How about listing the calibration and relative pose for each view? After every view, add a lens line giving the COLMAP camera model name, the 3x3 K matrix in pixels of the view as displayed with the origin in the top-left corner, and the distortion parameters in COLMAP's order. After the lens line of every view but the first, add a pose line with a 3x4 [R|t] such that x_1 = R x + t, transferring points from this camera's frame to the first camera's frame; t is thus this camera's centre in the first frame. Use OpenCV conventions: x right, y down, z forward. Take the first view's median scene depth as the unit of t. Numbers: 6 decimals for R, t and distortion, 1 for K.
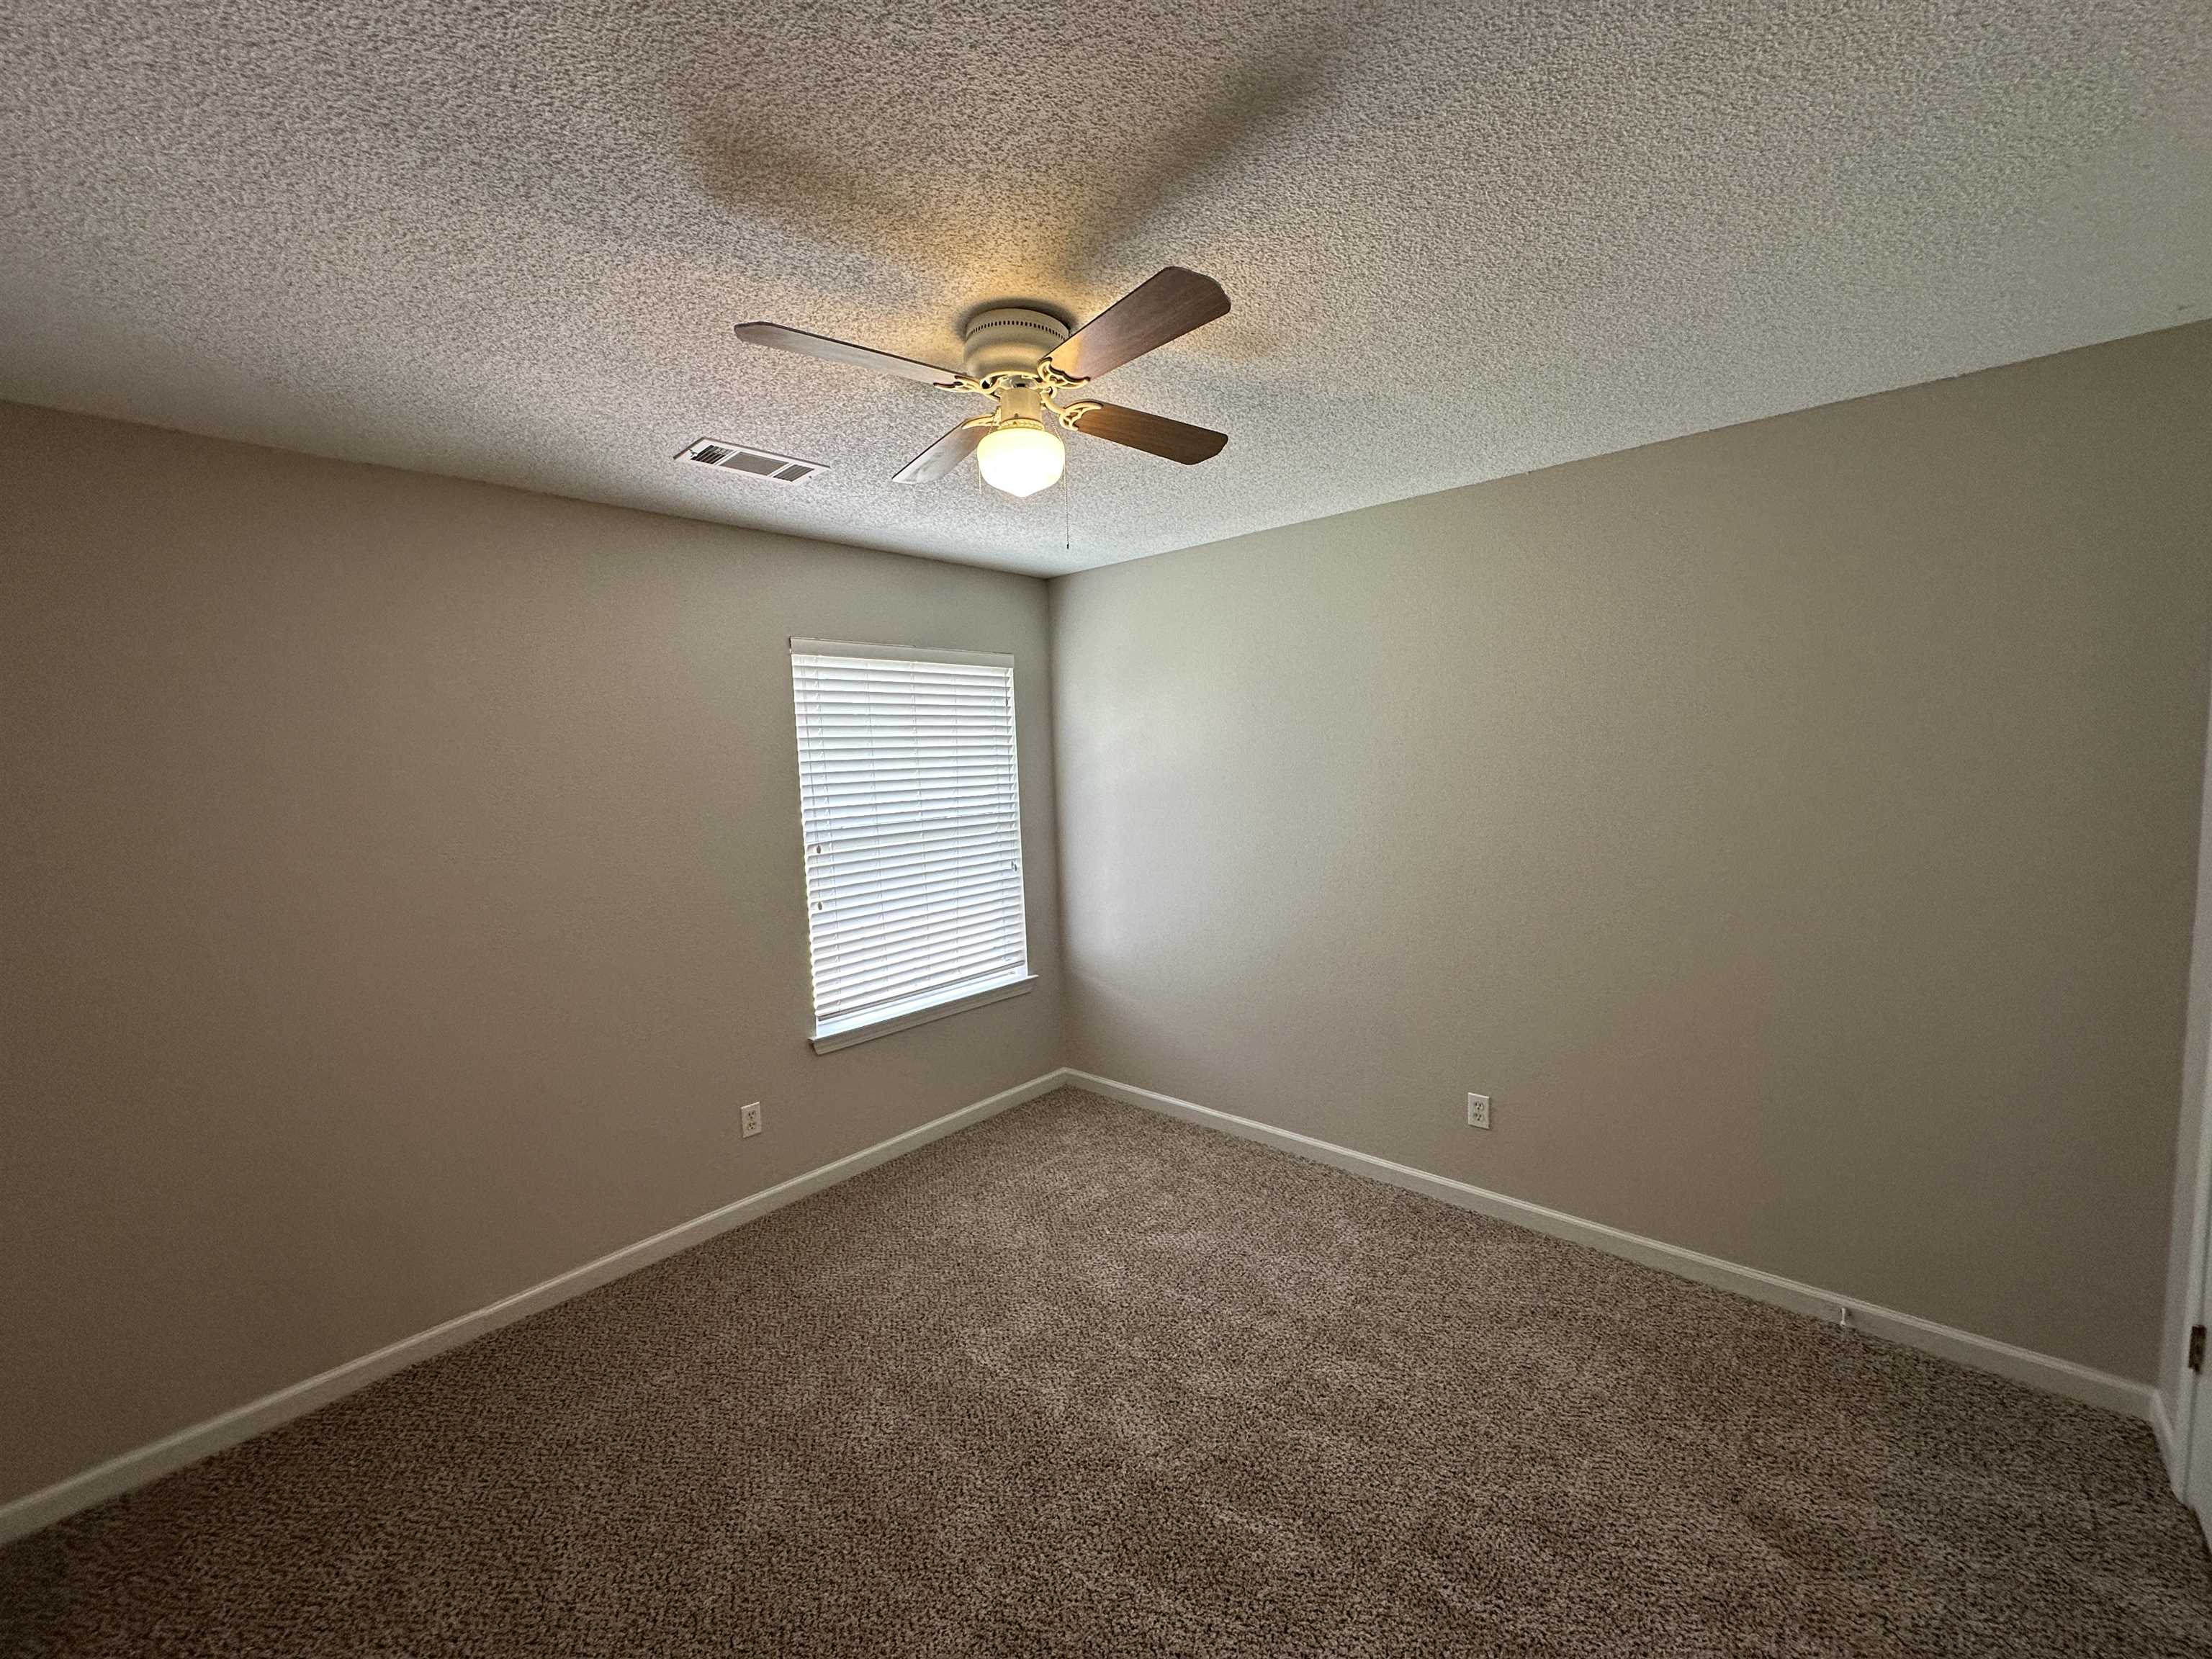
lens RADIAL K [[887.1, 0, 1111.9], [0, 887.1, 827.2], [0, 0, 1]] dist [0.002002, 0.000417]
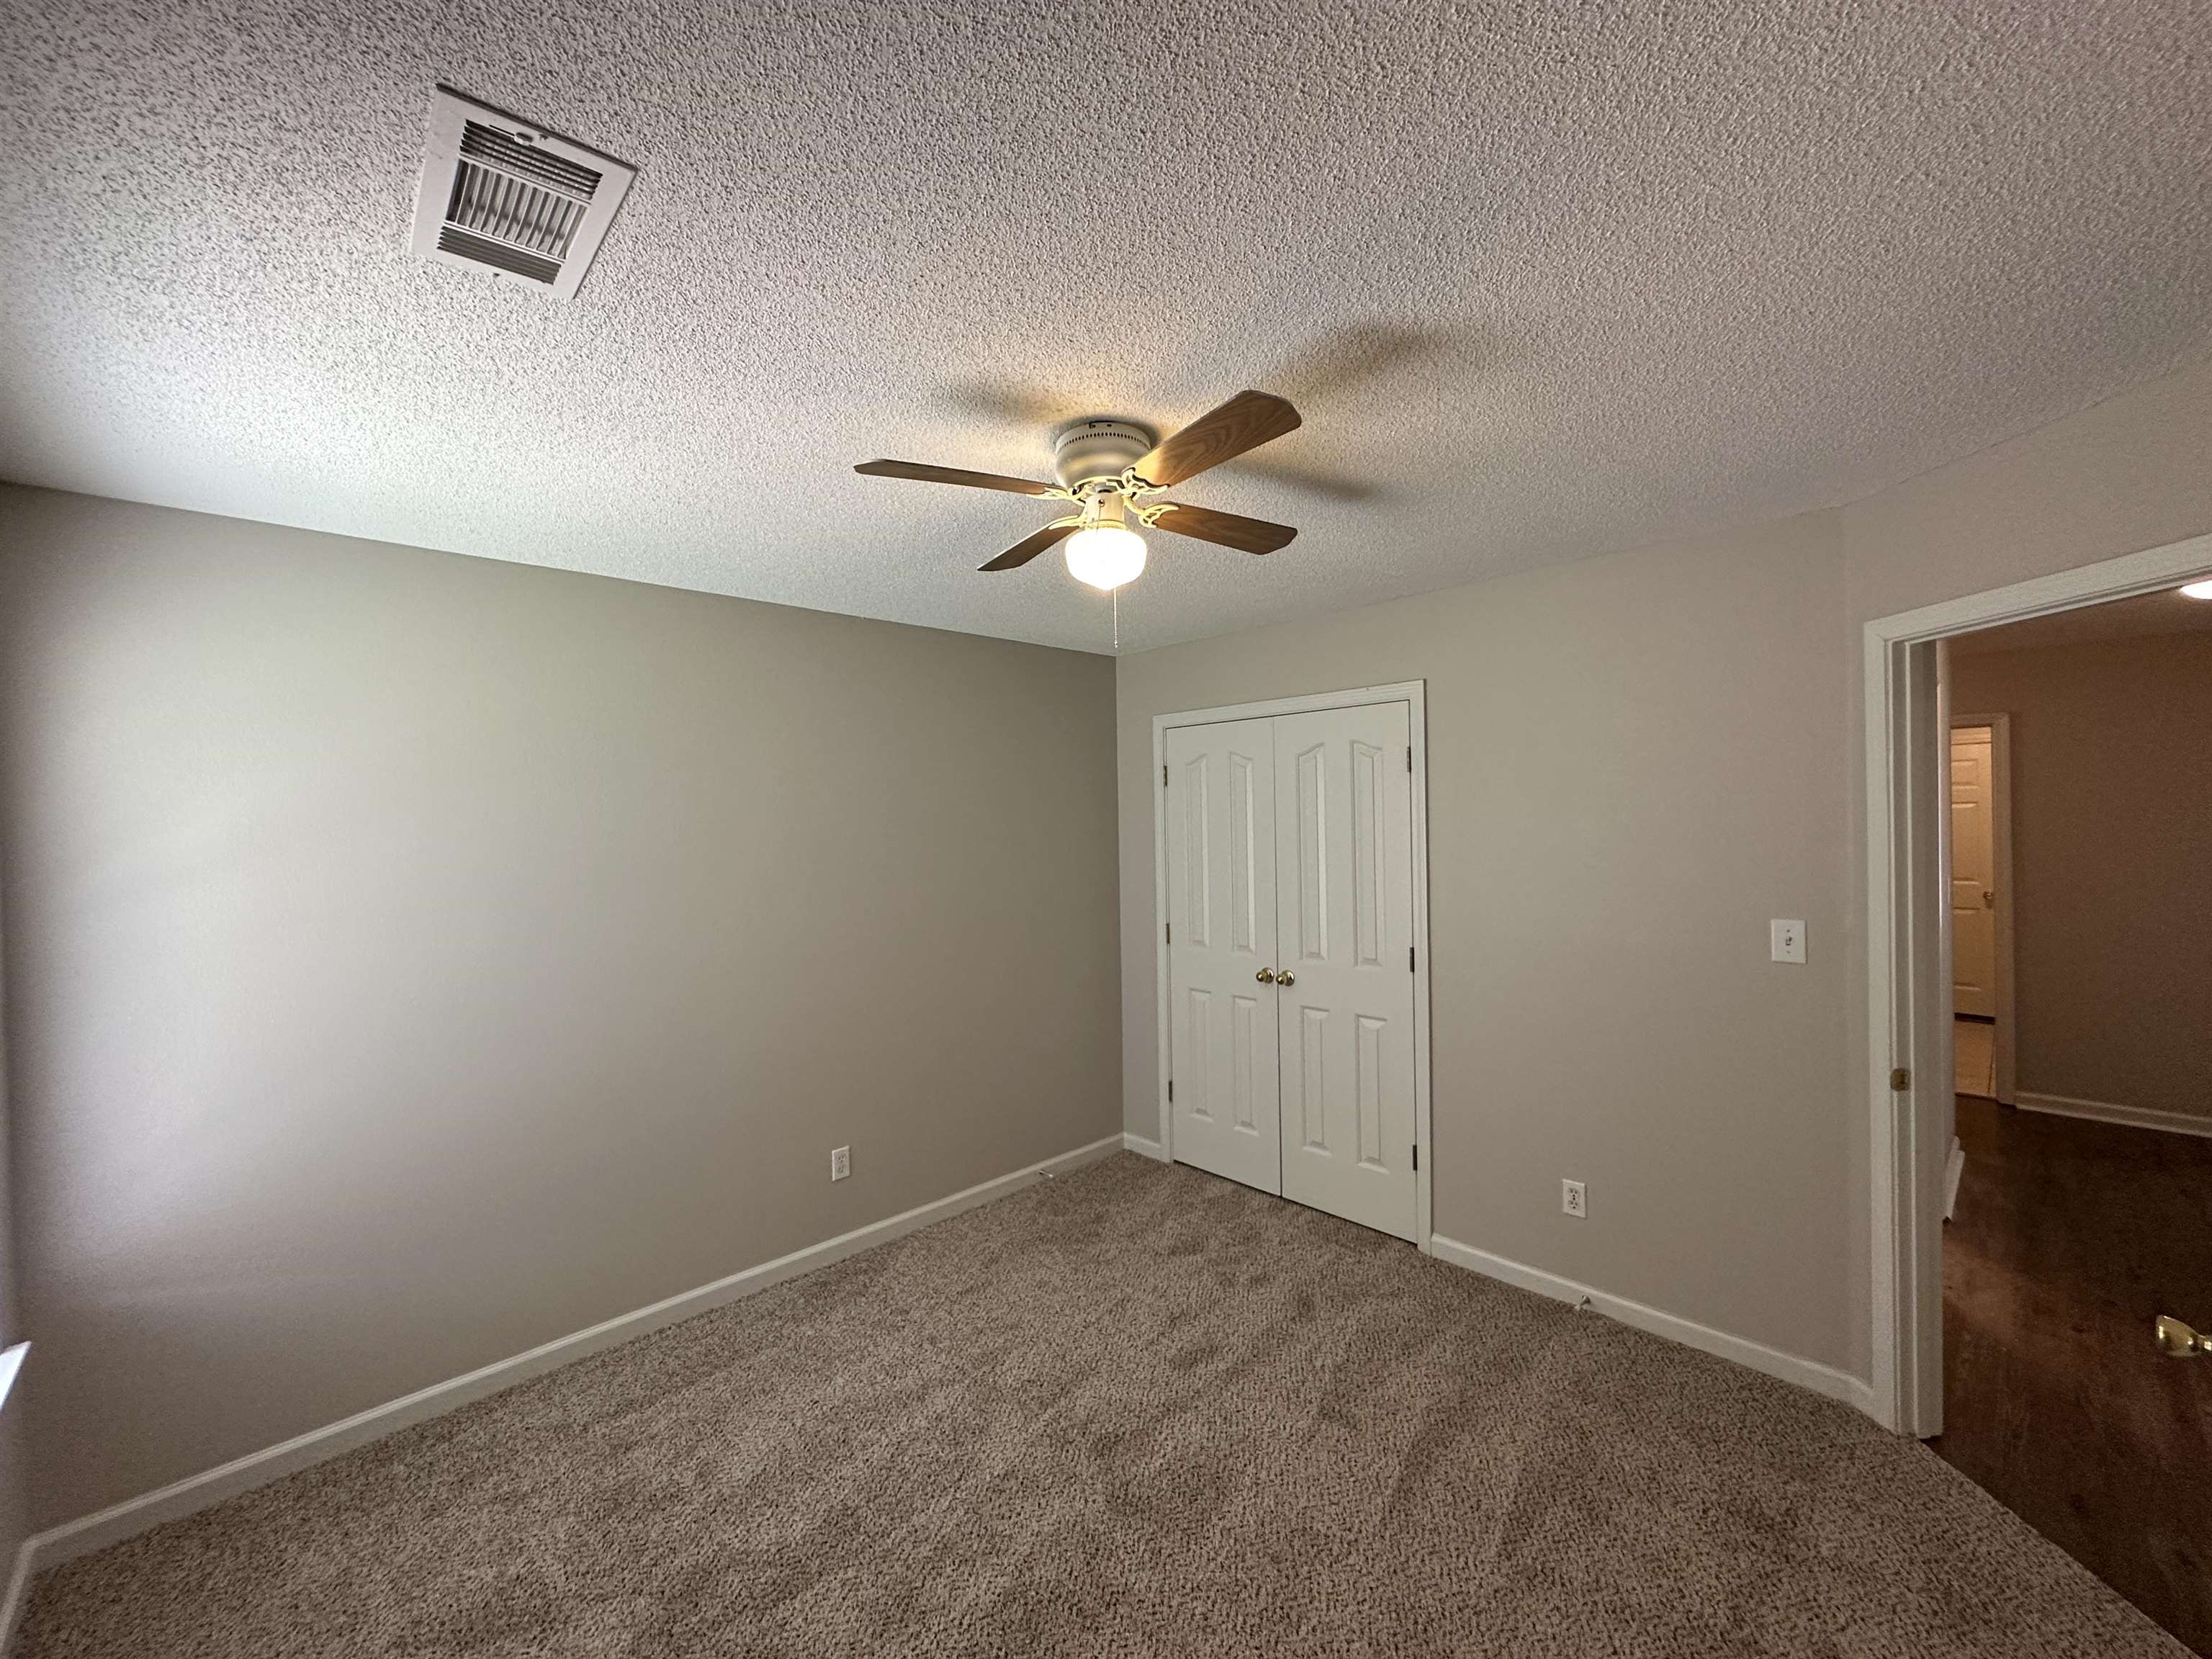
lens RADIAL K [[887.1, 0, 1105.3], [0, 887.1, 828.6], [0, 0, 1]] dist [0.002002, 0.000417]
pose [[0.072560, 0.019541, 0.997173, -0.863650], [0.096549, 0.994975, -0.026524, -0.044860], [-0.992680, 0.098200, 0.070308, 0.708563]]
